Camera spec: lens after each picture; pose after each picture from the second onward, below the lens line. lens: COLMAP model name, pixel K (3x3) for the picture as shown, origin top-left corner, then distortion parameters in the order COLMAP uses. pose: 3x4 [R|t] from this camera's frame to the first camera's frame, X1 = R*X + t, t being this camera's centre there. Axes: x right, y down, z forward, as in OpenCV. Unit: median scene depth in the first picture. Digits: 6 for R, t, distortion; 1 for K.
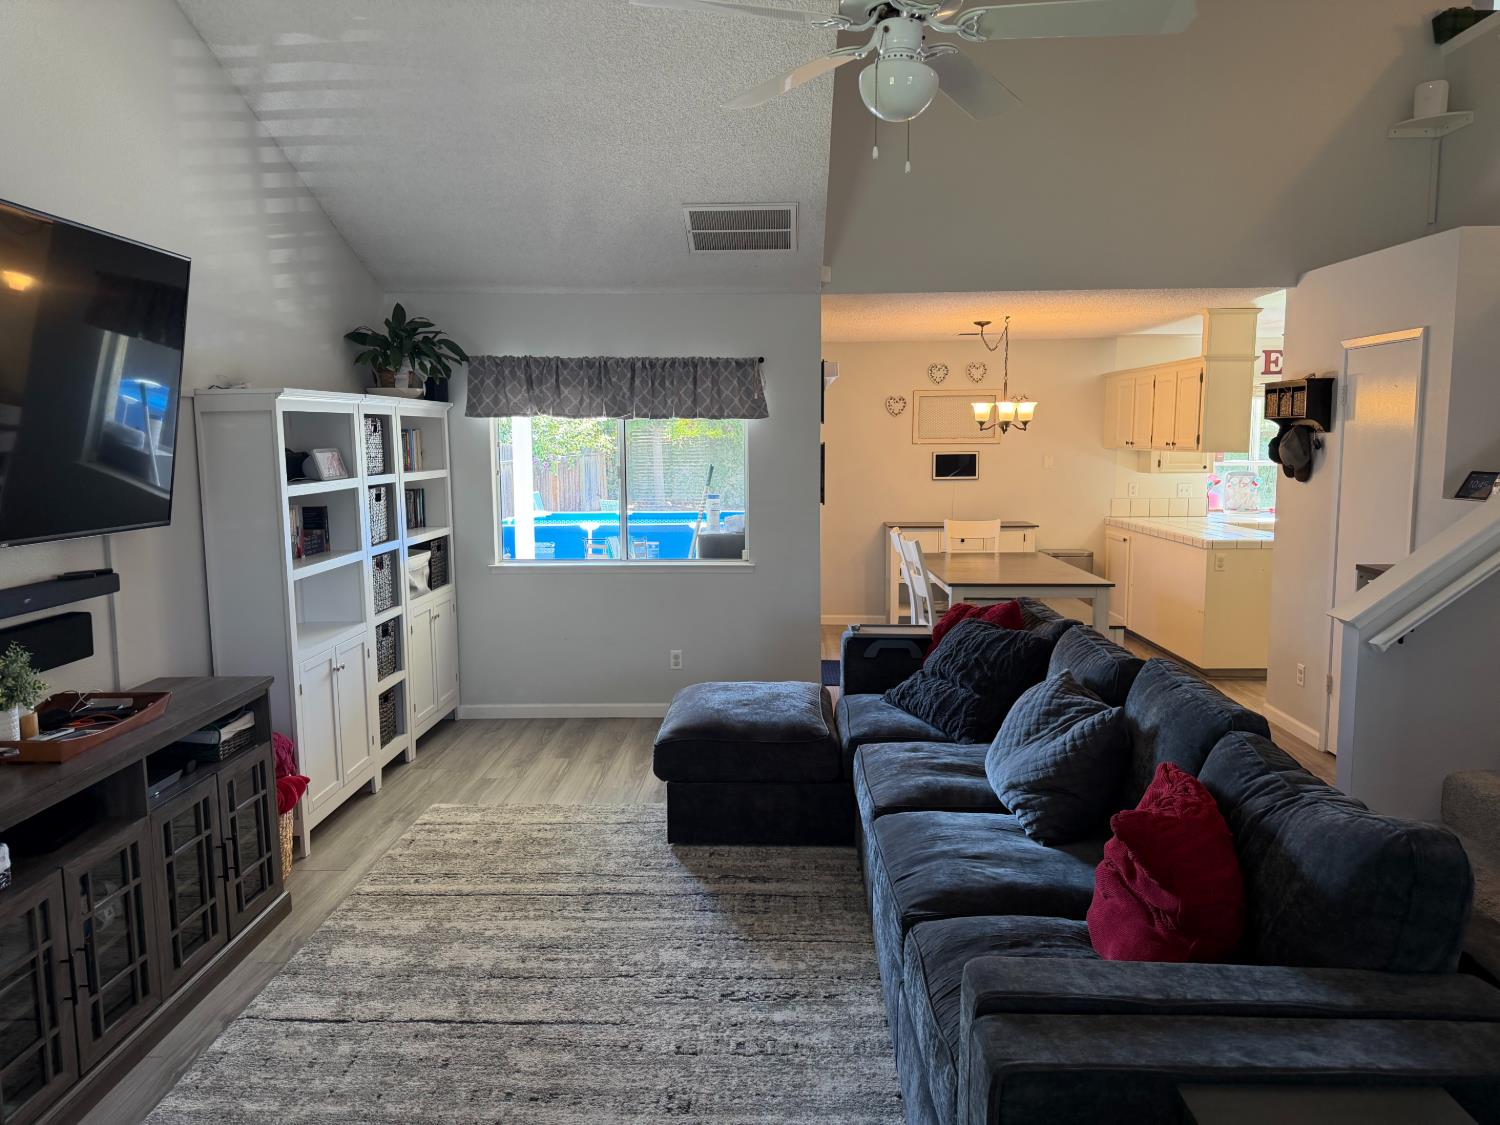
lens RADIAL K [[1054.0, 0, 748.0], [0, 1054.0, 552.7], [0, 0, 1]] dist [0.061352, -0.082034]
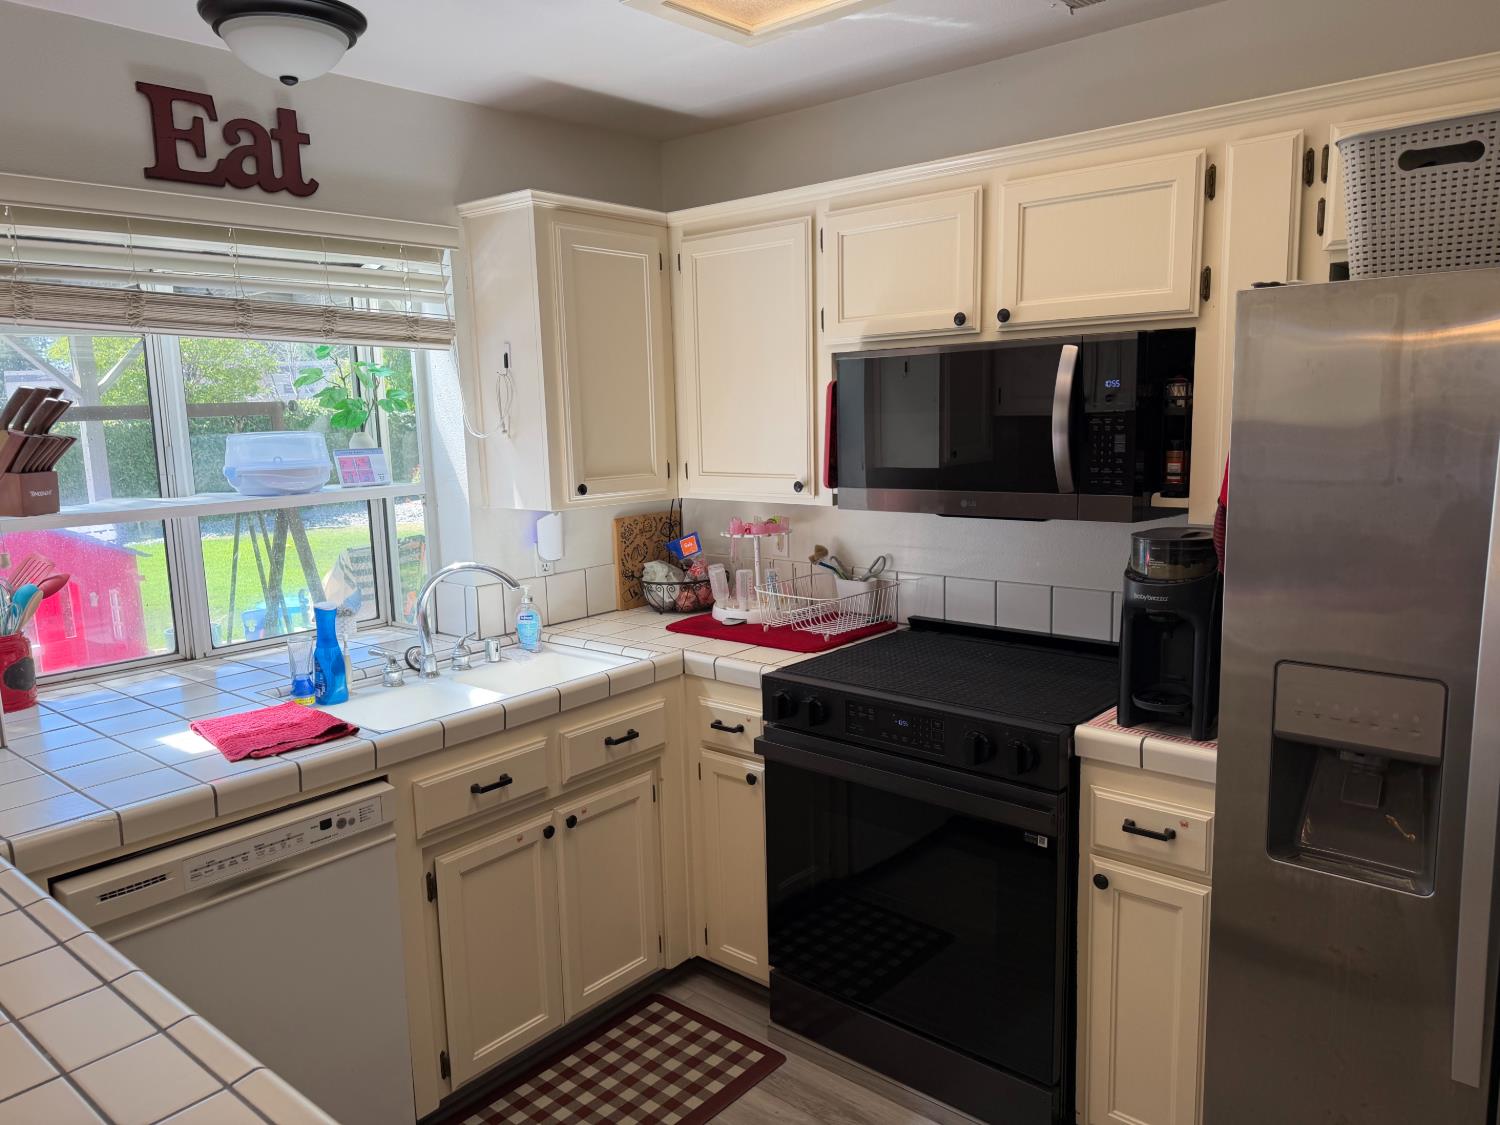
lens RADIAL K [[1056.8, 0, 745.7], [0, 1056.8, 557.5], [0, 0, 1]] dist [0.114511, -0.150122]
pose [[0.631216, -0.122749, 0.765833, 0.685072], [0.109845, 0.991593, 0.068398, -0.145645], [-0.767790, 0.040949, 0.639392, 1.370773]]
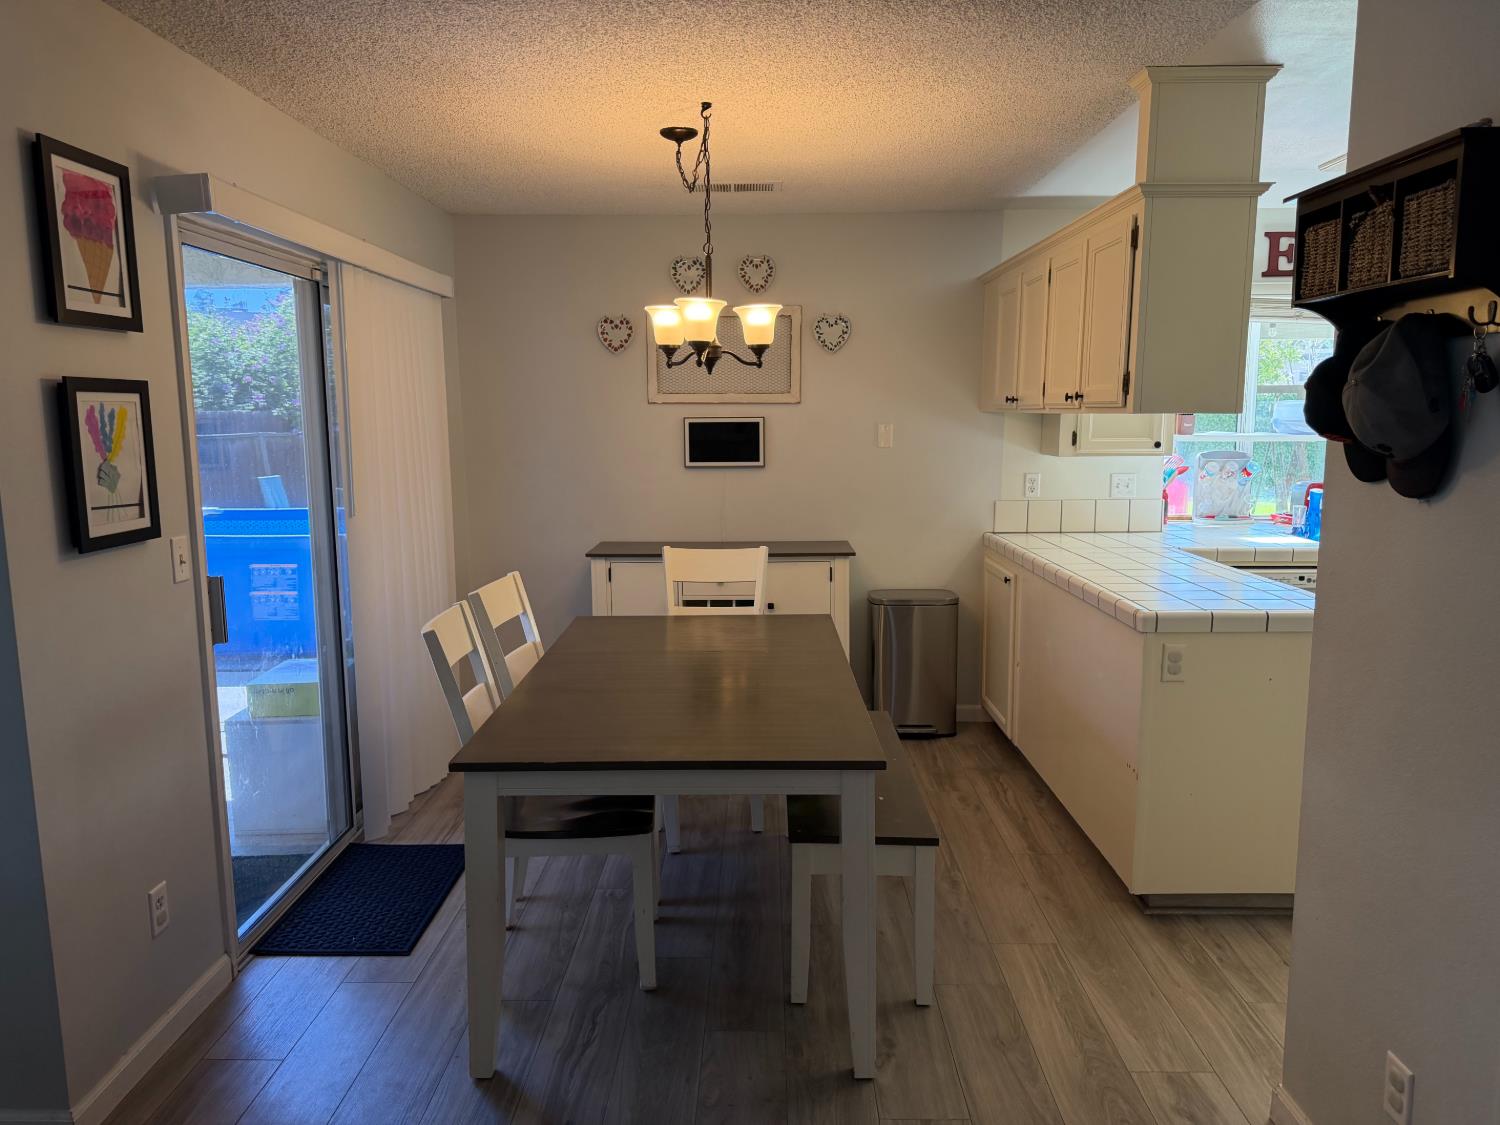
lens RADIAL K [[1071.0, 0, 750.0], [0, 1071.0, 562.5], [0, 0, 1]] dist [0.120378, -0.163512]
pose [[0.999673, -0.001798, 0.025514, 0.381861], [0.001001, 0.999513, 0.031198, -0.069874], [-0.025557, -0.031162, 0.999188, 0.825077]]
